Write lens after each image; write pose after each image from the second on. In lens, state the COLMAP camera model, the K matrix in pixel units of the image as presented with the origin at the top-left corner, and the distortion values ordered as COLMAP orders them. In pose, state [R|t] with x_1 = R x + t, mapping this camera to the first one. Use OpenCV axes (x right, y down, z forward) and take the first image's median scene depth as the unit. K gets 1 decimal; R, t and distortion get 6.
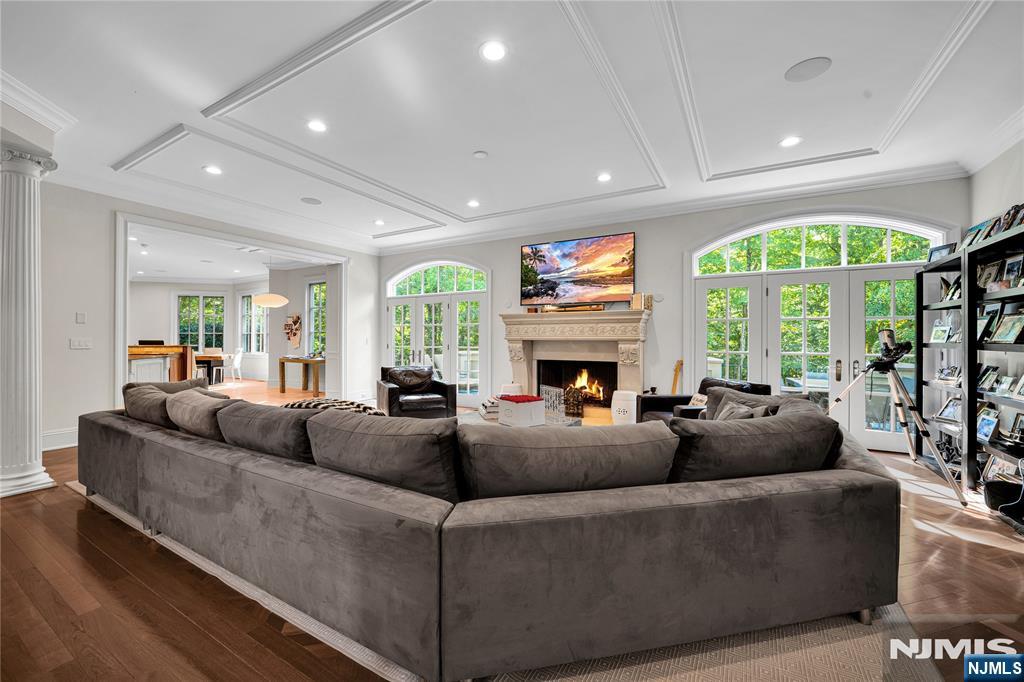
lens RADIAL K [[396.3, 0, 496.6], [0, 396.3, 334.0], [0, 0, 1]] dist [-0.008534, 0.000610]
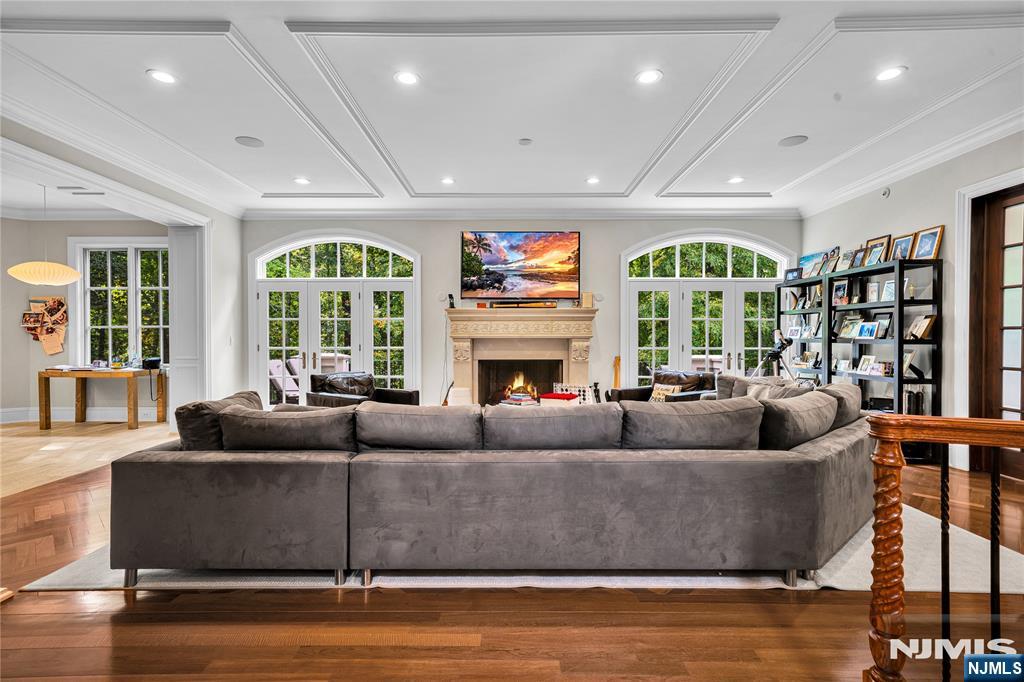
lens RADIAL K [[497.2, 0, 510.4], [0, 497.2, 331.5], [0, 0, 1]] dist [0.009563, 0.001123]
pose [[0.857460, 0.001799, 0.514548, -0.430712], [-0.002325, 0.999997, 0.000379, 0.000527], [-0.514546, -0.001521, 0.857462, -0.002005]]
